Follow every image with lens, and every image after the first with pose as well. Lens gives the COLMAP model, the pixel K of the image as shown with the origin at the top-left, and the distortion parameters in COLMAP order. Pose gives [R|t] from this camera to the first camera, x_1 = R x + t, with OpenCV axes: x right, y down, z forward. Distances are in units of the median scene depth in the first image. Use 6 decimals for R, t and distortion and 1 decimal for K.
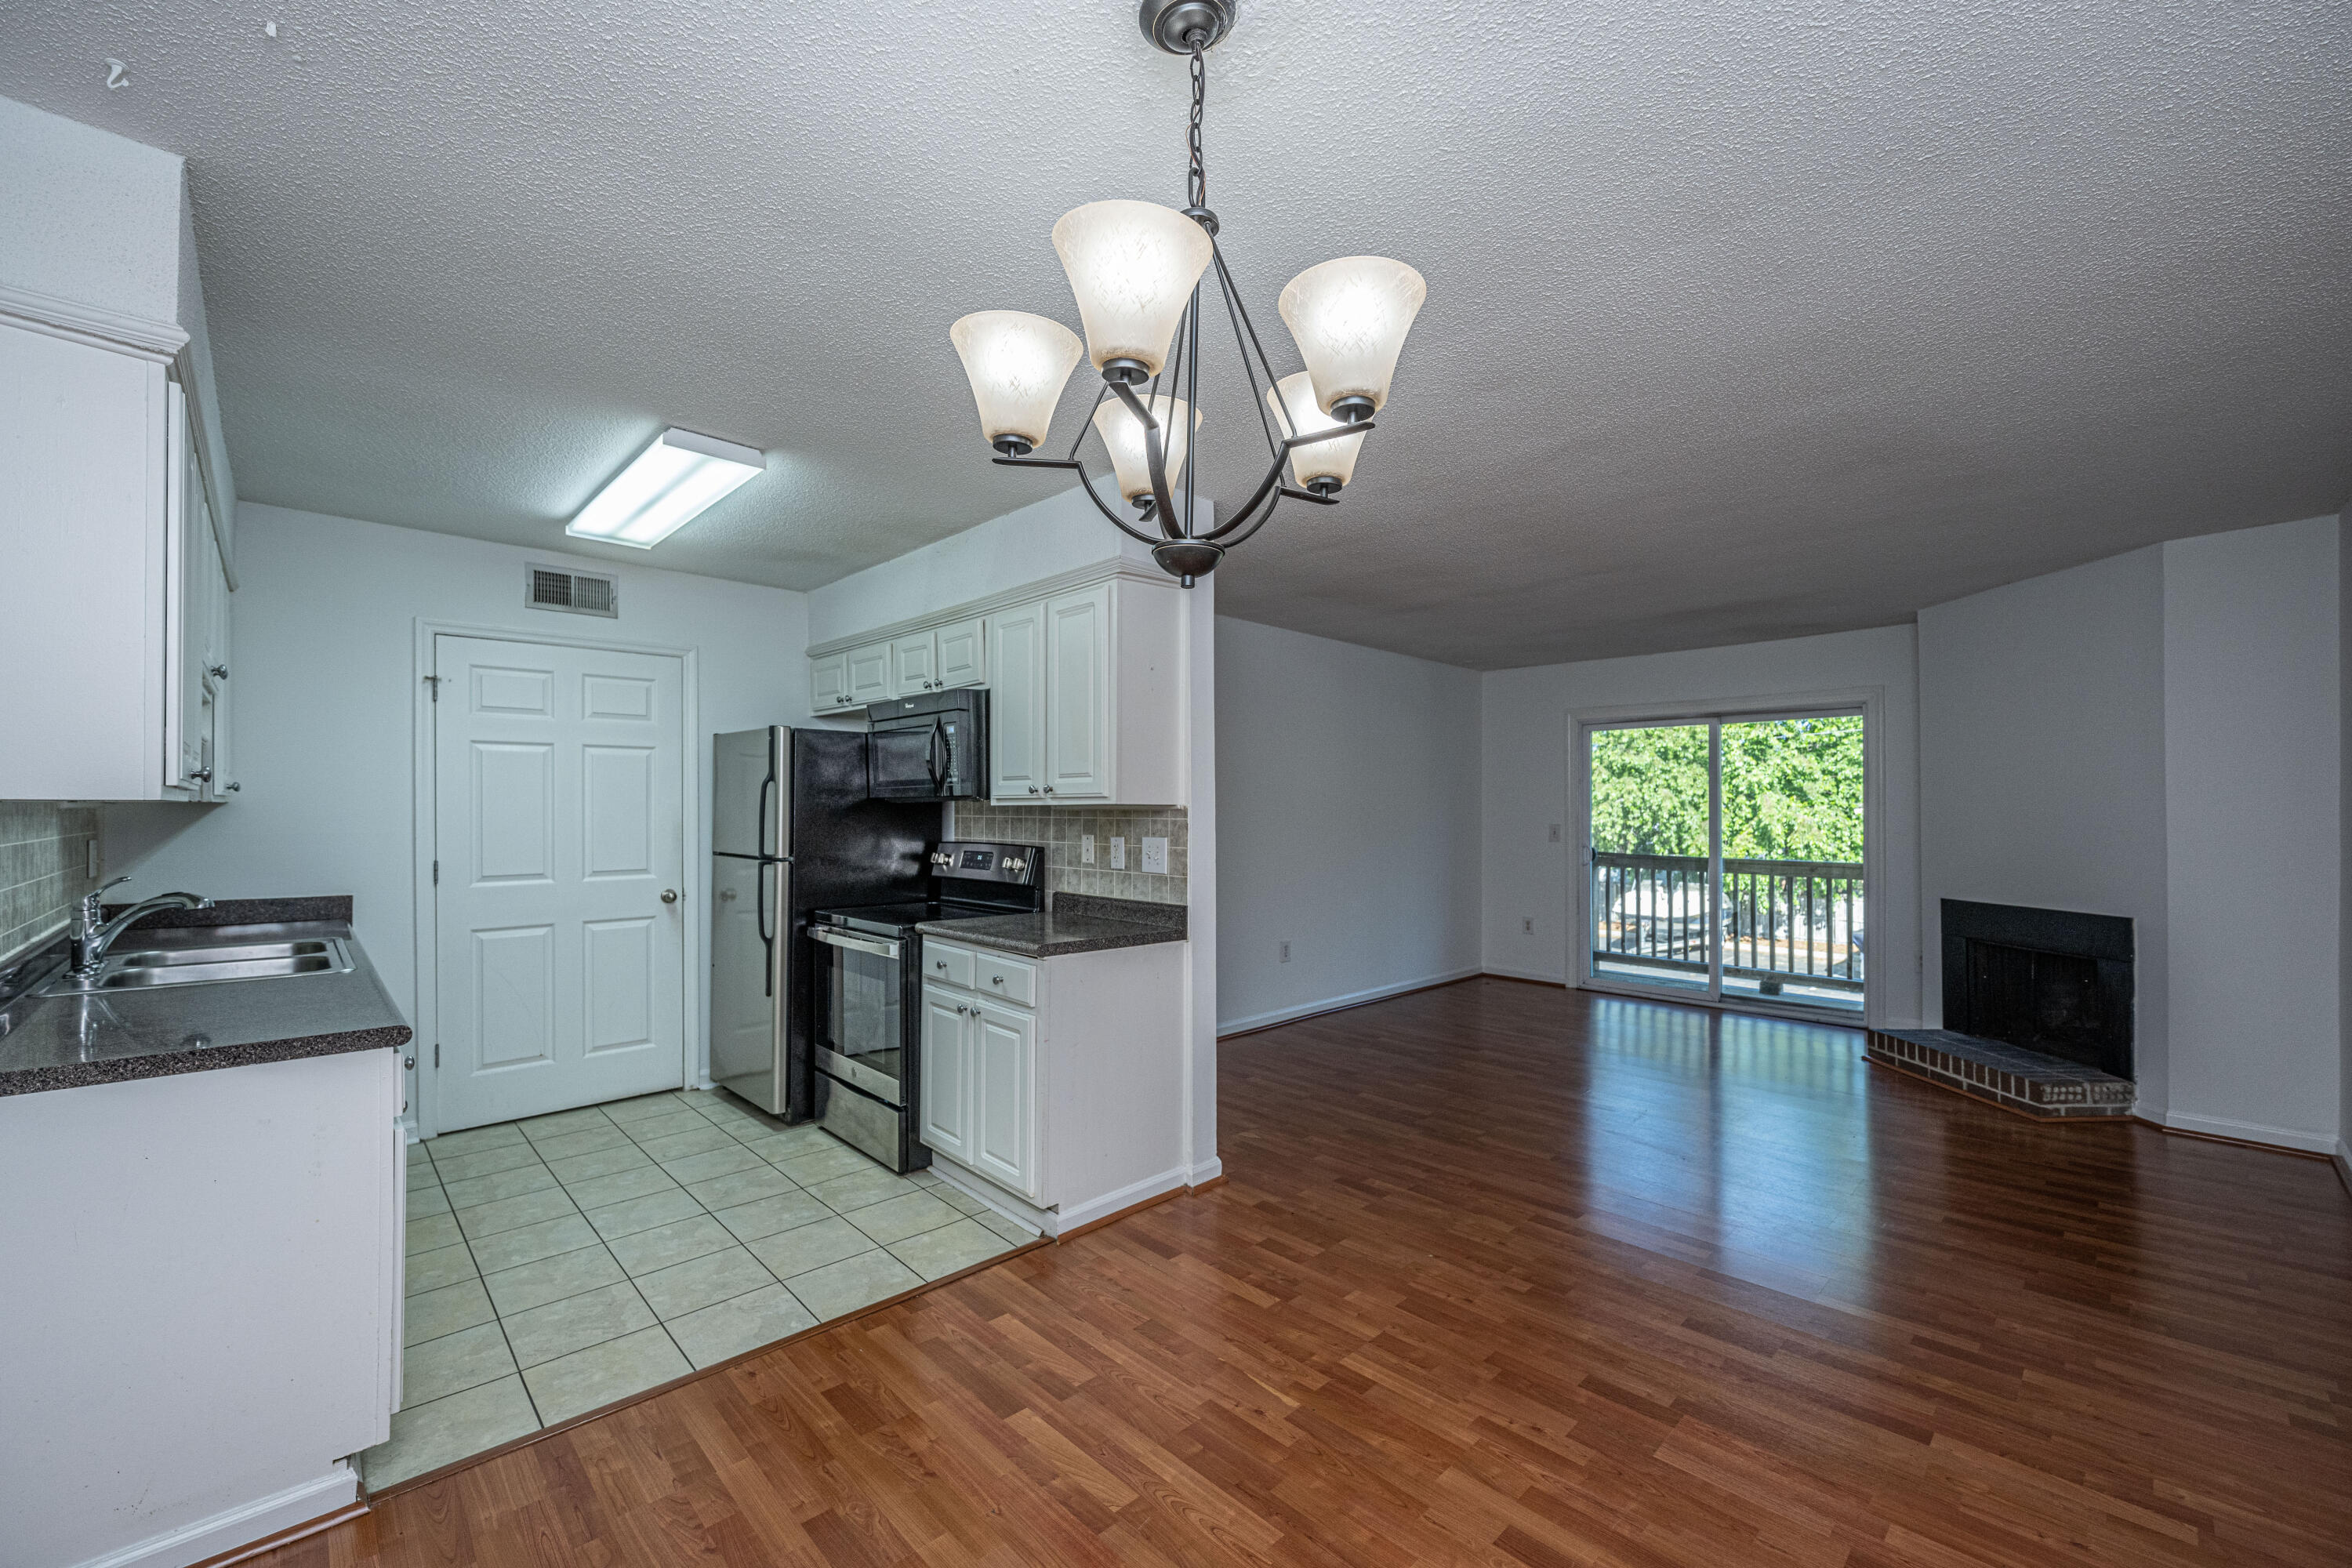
lens RADIAL K [[941.6, 0, 1201.5], [0, 941.6, 795.9], [0, 0, 1]] dist [-0.002327, 0.000200]
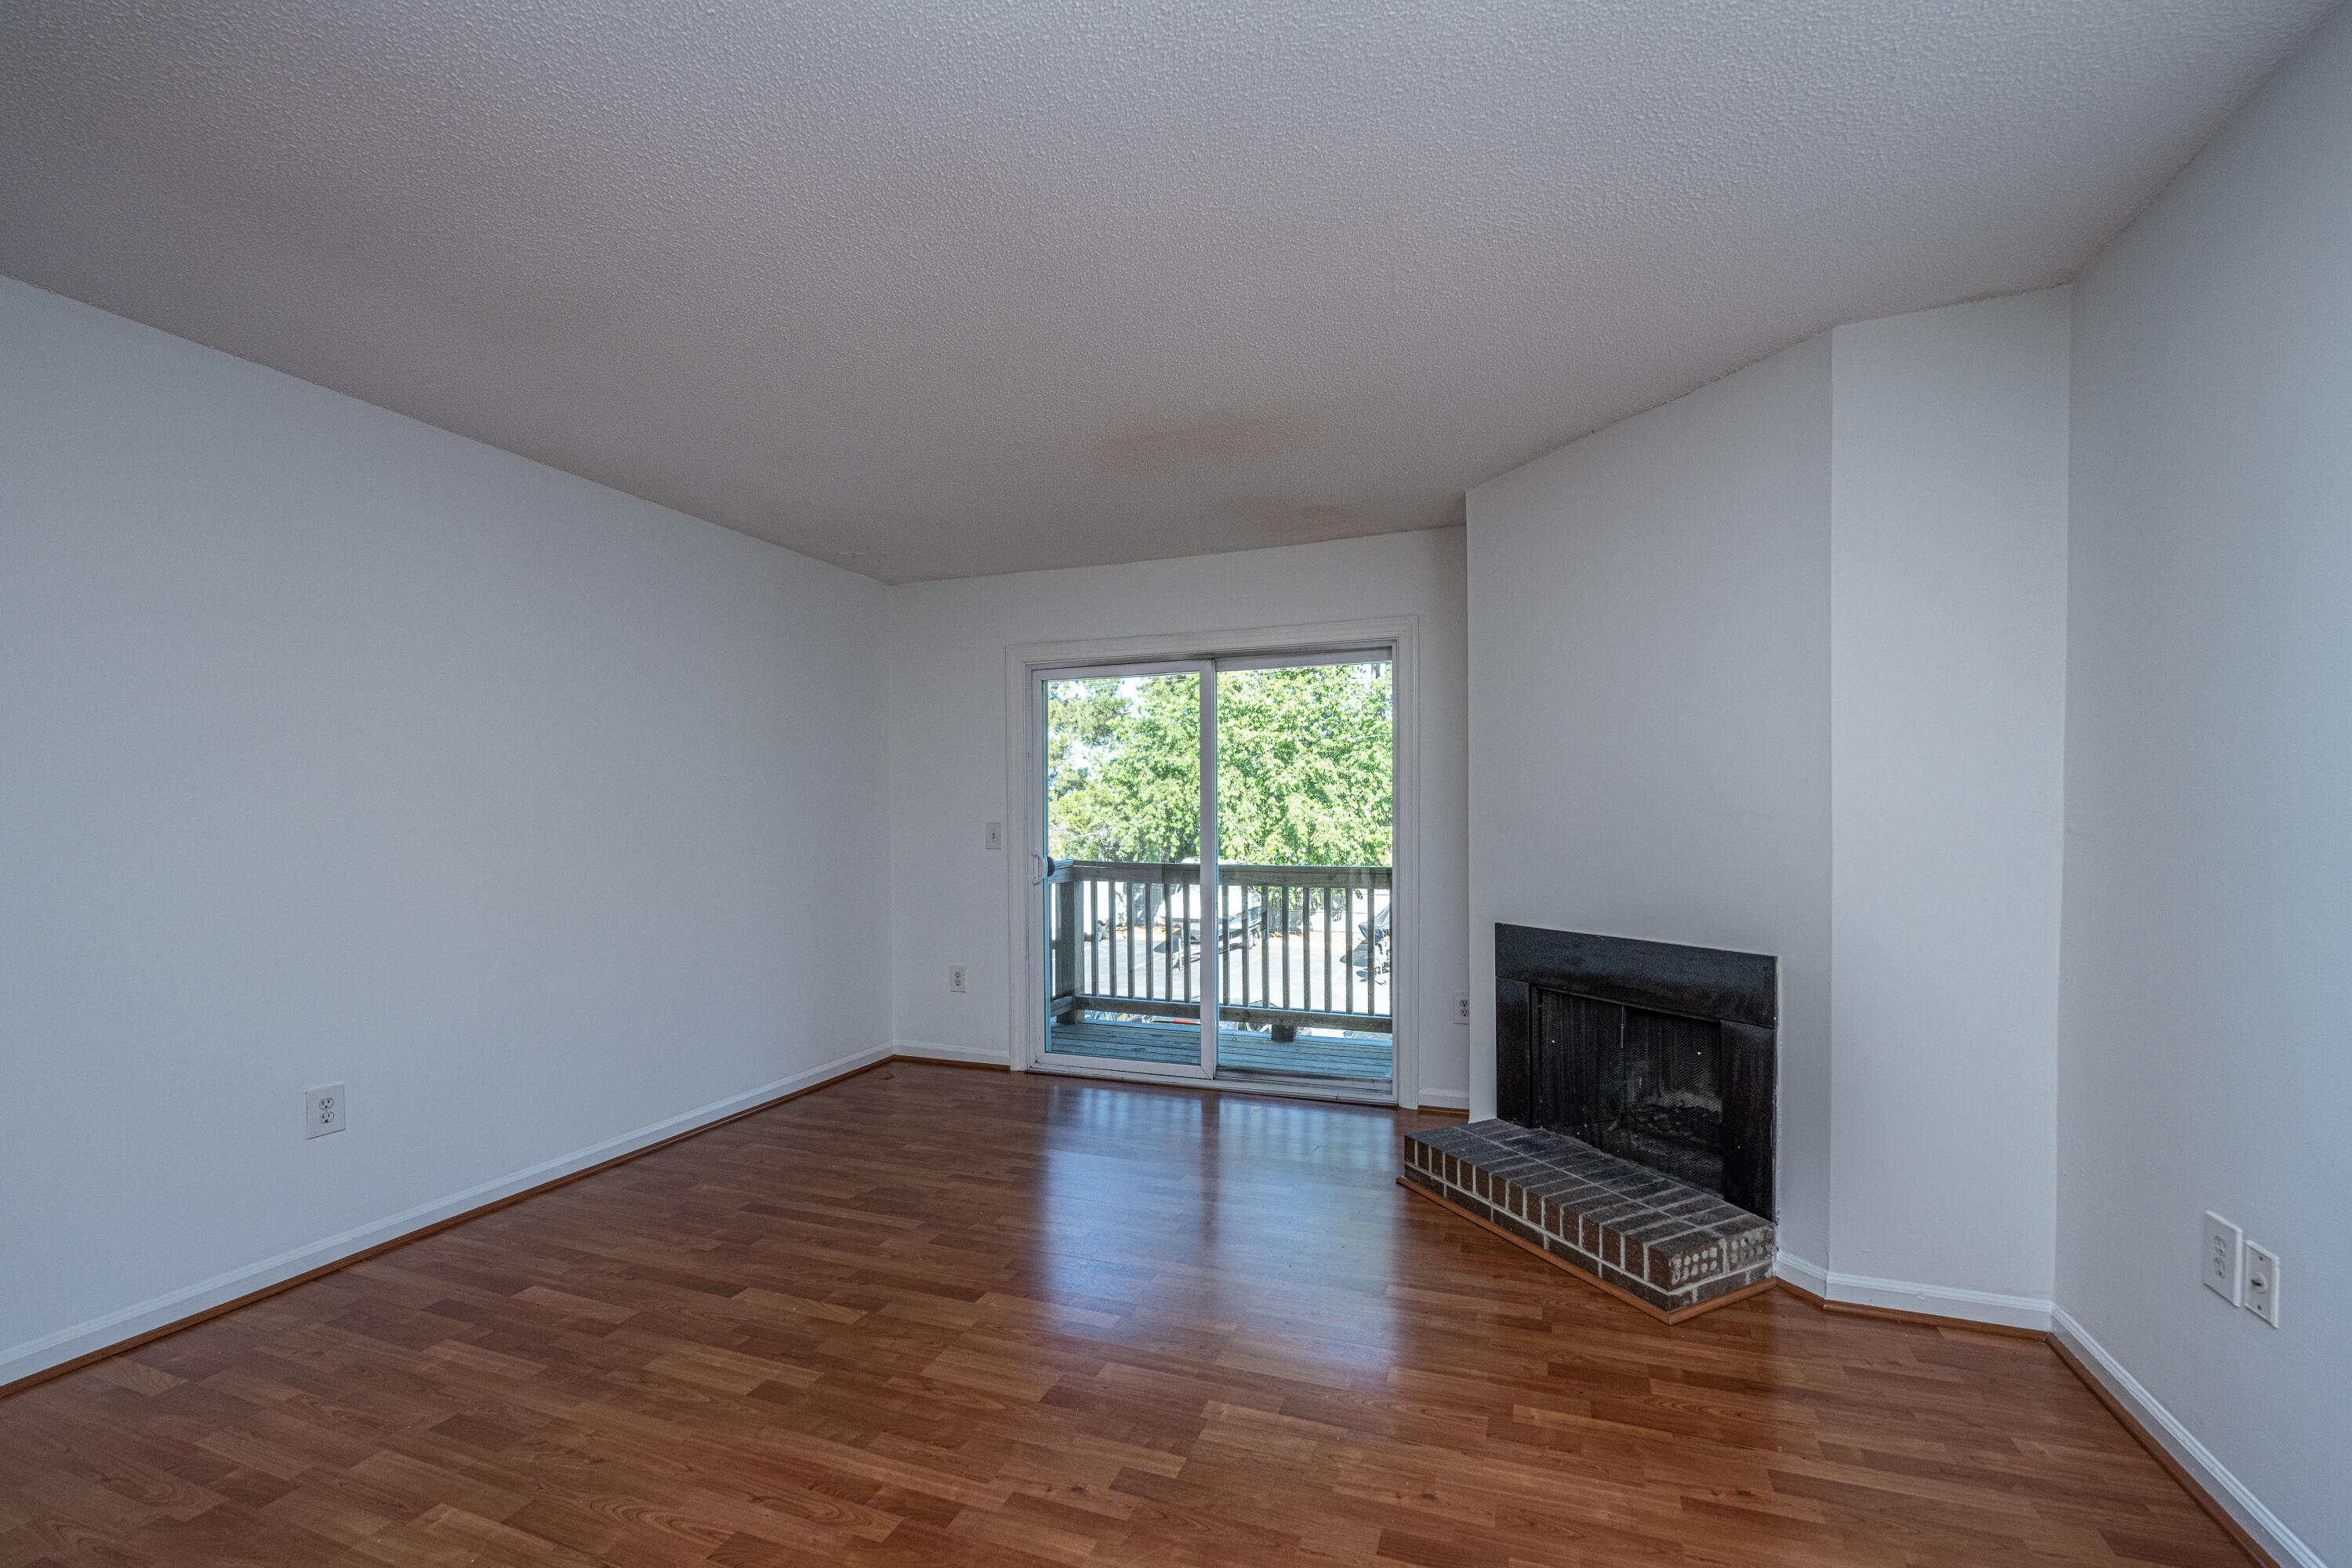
lens RADIAL K [[967.1, 0, 1186.4], [0, 967.1, 831.5], [0, 0, 1]] dist [0.000072, -0.000138]
pose [[0.909819, -0.016395, 0.414681, 0.403885], [0.003537, 0.999489, 0.031757, 0.029131], [-0.414990, -0.027427, 0.909413, 0.622233]]
